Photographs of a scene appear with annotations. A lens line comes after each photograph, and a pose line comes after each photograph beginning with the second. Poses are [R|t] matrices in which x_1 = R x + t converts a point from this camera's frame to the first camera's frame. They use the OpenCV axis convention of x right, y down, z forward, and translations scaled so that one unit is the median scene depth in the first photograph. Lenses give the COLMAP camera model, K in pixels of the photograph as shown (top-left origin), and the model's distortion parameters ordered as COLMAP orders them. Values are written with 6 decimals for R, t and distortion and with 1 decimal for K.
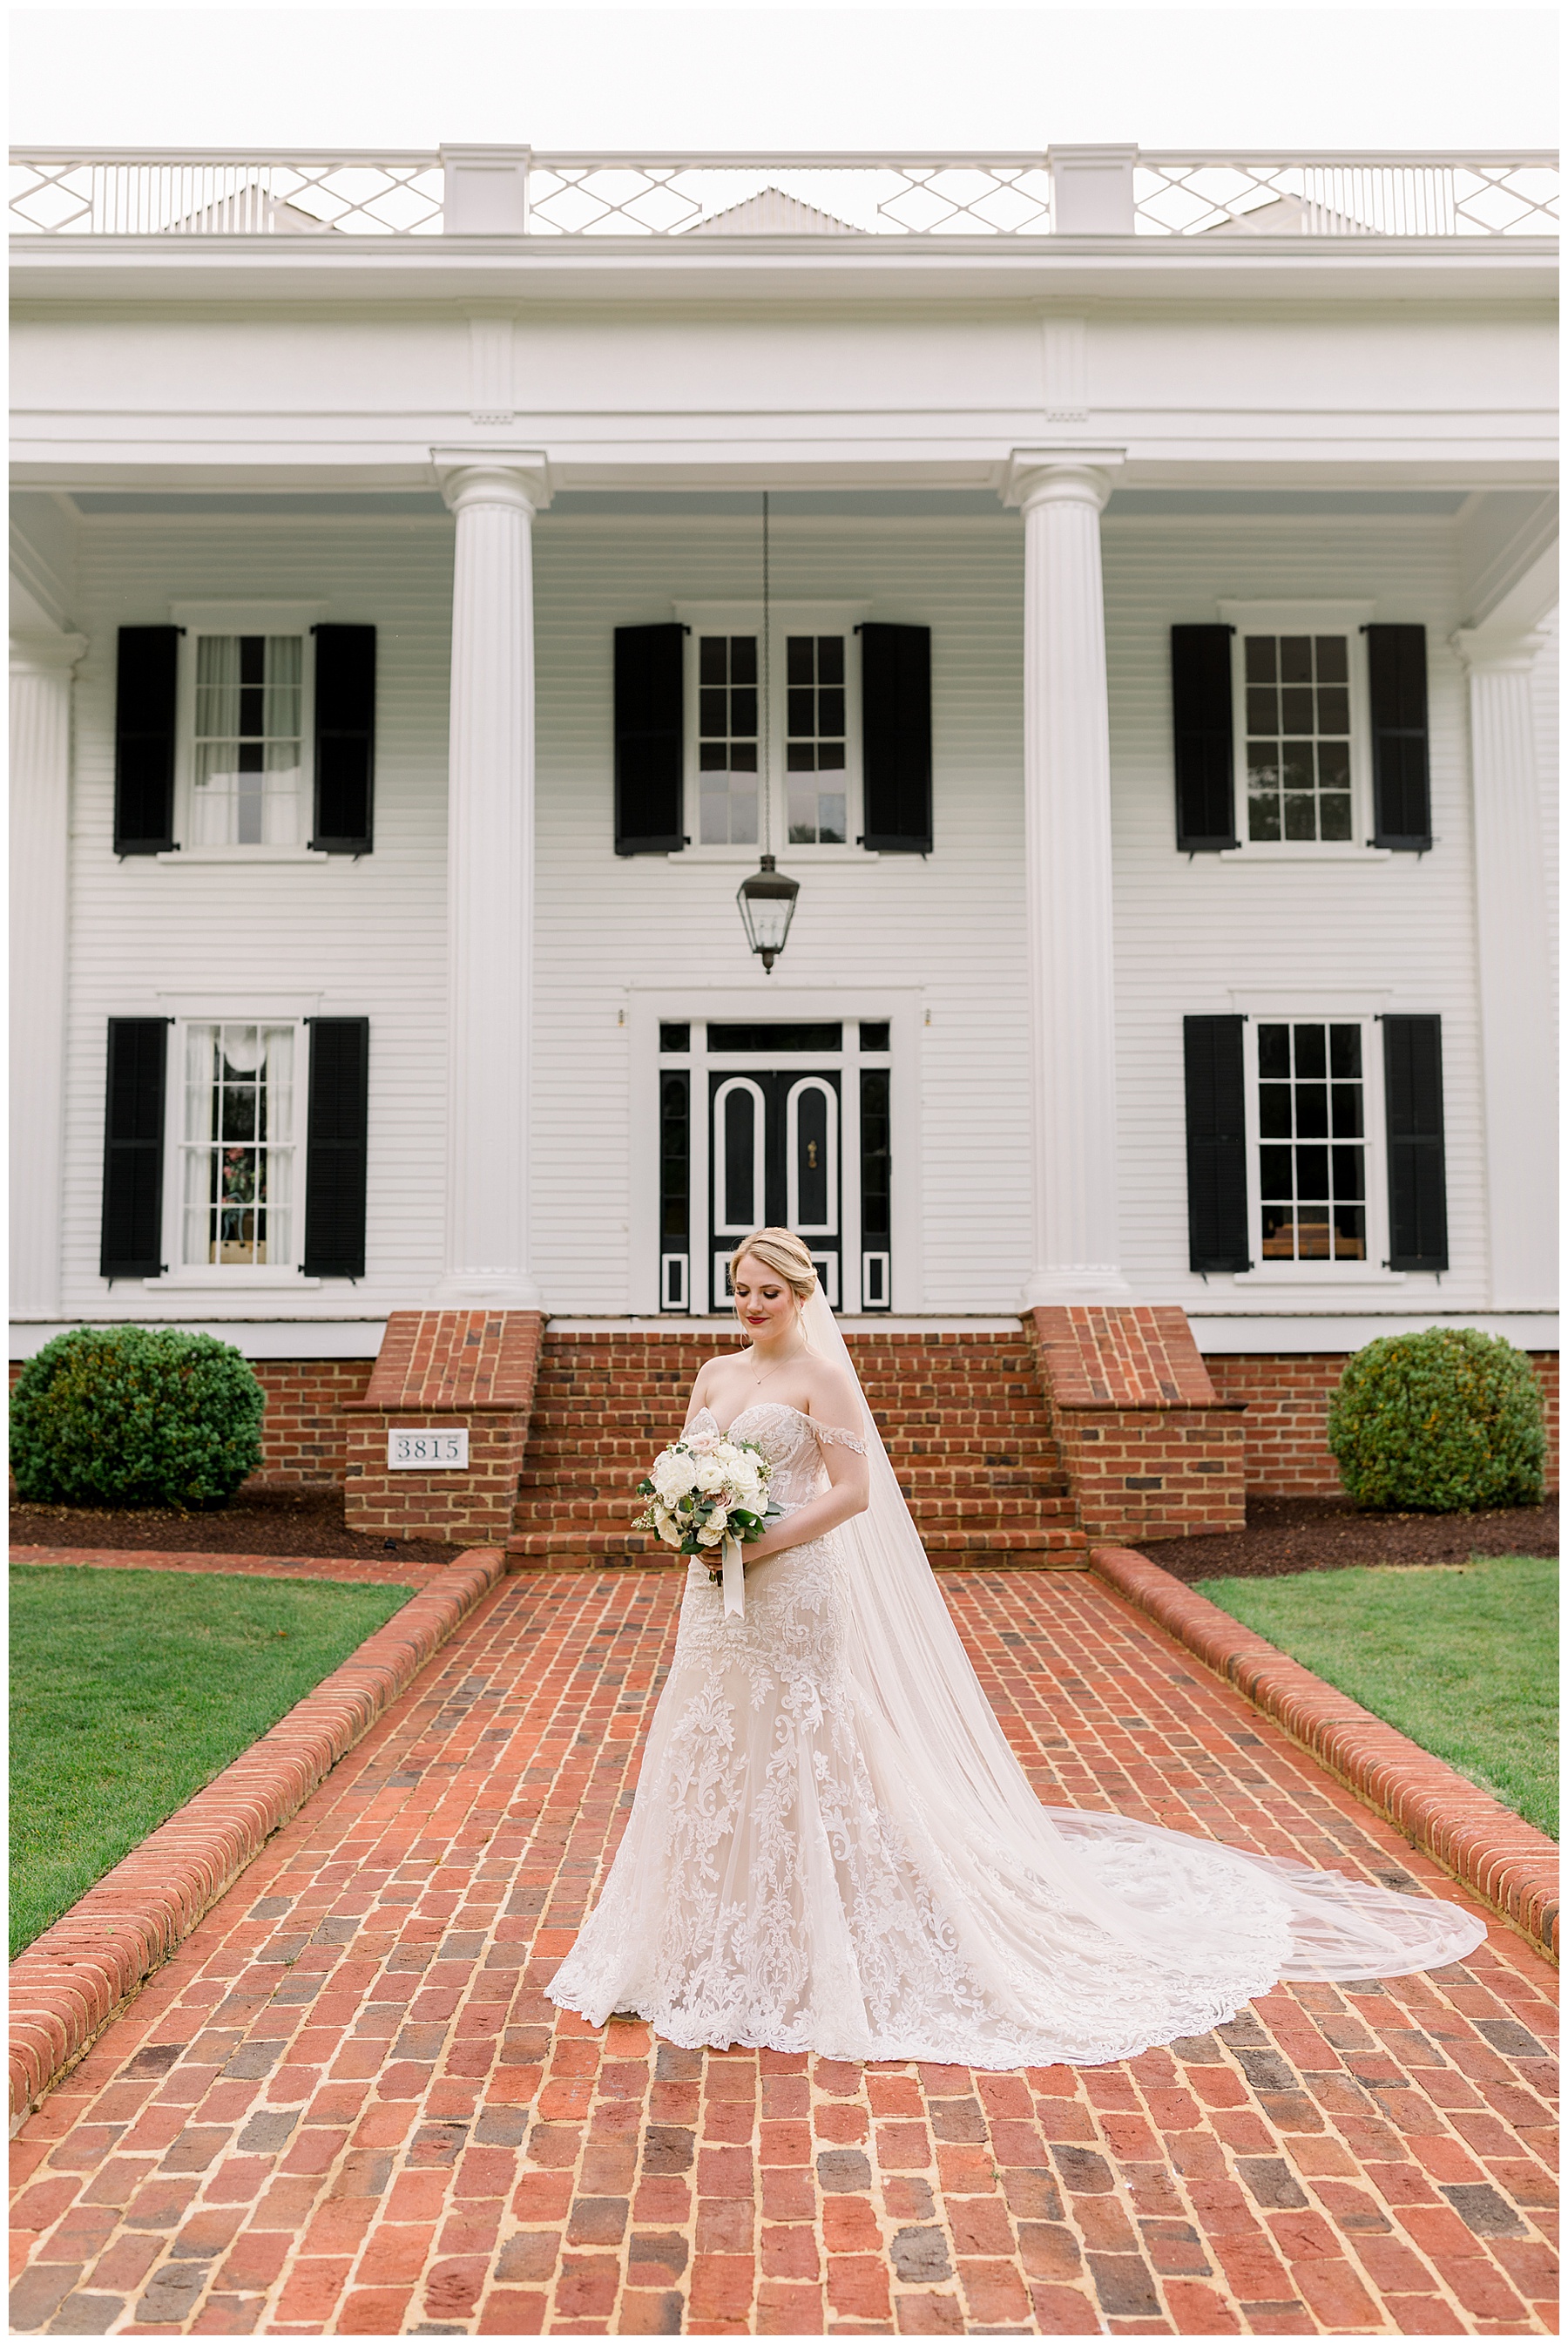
lens RADIAL K [[2365.9, 0, 785.7], [0, 2365.9, 1223.7], [0, 0, 1]] dist [0.019254, -0.007502]
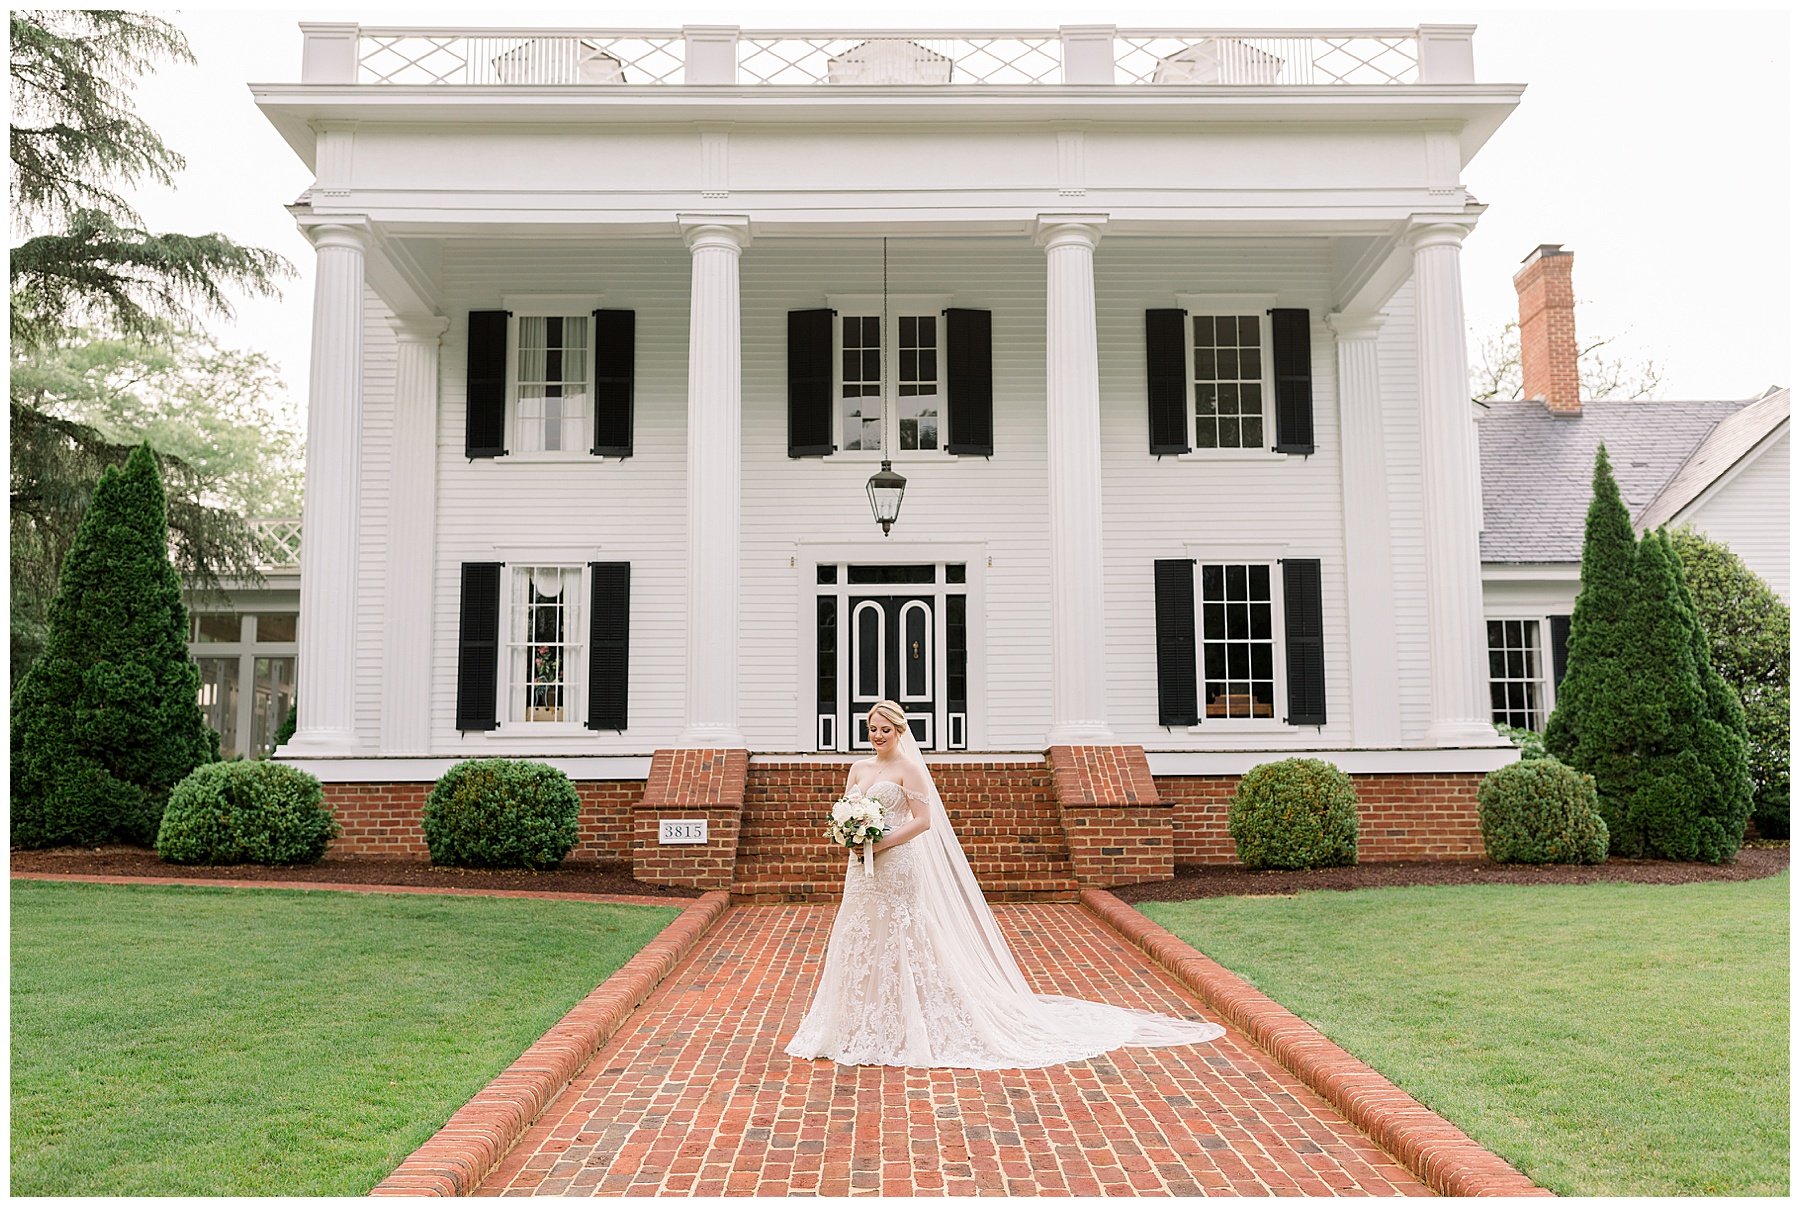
lens RADIAL K [[1817.1, 0, 907.4], [0, 1817.1, 601.1], [0, 0, 1]] dist [0.019254, -0.007502]
pose [[0.999993, -0.001616, 0.003377, 0.001952], [0.001784, 0.998743, -0.050099, -0.001724], [-0.003291, 0.050104, 0.998739, -0.202466]]
